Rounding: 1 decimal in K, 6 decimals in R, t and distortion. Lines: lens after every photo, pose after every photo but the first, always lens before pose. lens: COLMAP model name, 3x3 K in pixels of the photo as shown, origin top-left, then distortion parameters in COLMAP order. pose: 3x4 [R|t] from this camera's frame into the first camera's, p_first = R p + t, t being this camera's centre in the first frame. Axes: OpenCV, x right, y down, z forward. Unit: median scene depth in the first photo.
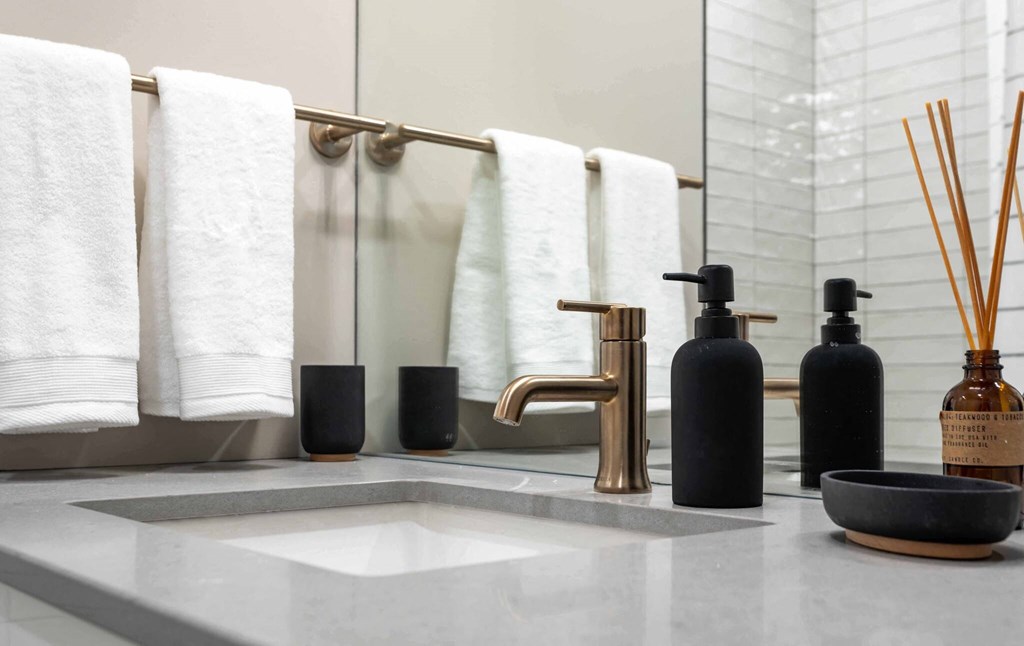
lens RADIAL K [[1155.2, 0, 502.7], [0, 1155.2, 327.3], [0, 0, 1]] dist [0.059999, 0.000000]
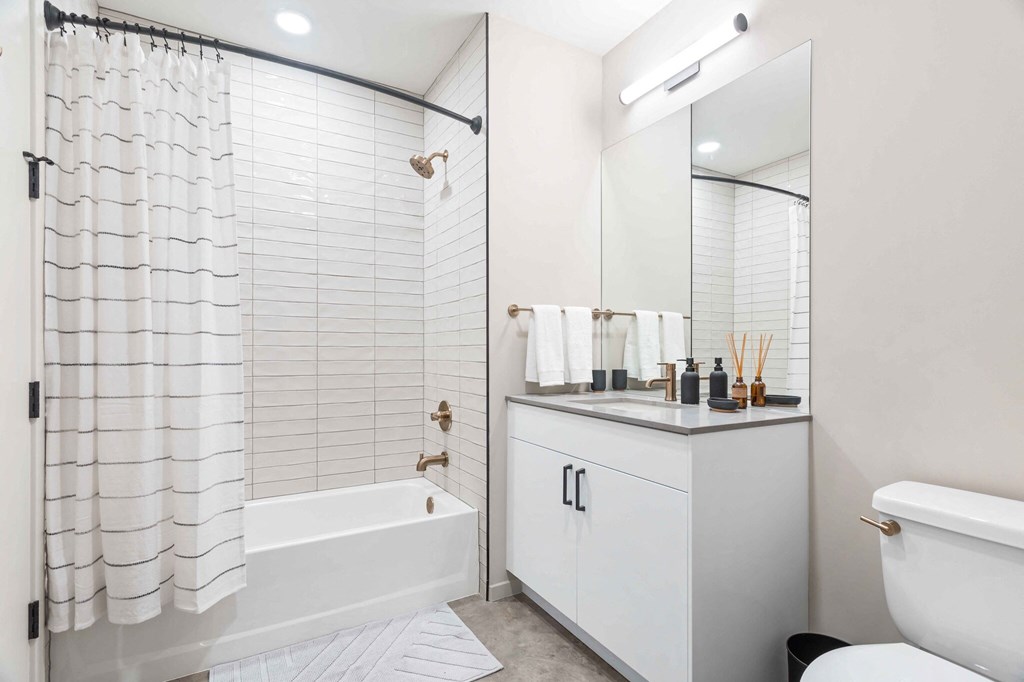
lens RADIAL K [[495.2, 0, 515.7], [0, 495.2, 354.4], [0, 0, 1]] dist [0.003135, 0.001360]
pose [[0.984291, 0.000049, -0.176556, -0.131810], [0.009391, 0.998570, 0.052631, -0.130472], [0.176306, -0.053463, 0.982883, -0.893411]]
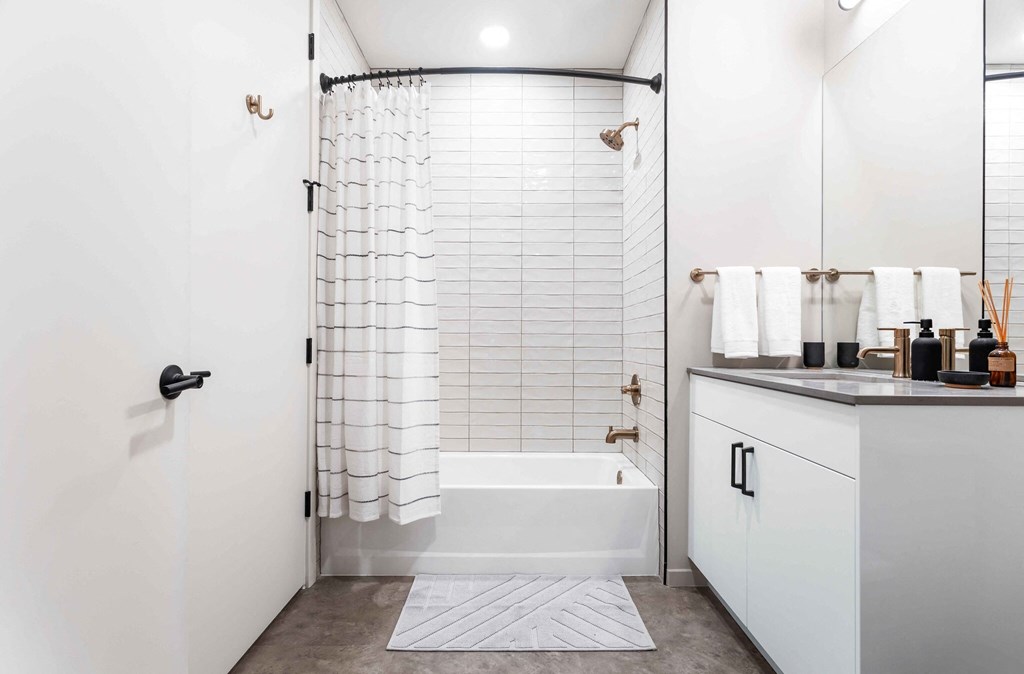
lens RADIAL K [[500.6, 0, 508.2], [0, 500.6, 340.6], [0, 0, 1]] dist [0.001699, 0.002567]
pose [[0.760461, 0.001420, -0.649383, 0.143633], [0.027512, 0.999029, 0.034402, -0.052907], [0.648801, -0.044028, 0.759683, -0.805455]]
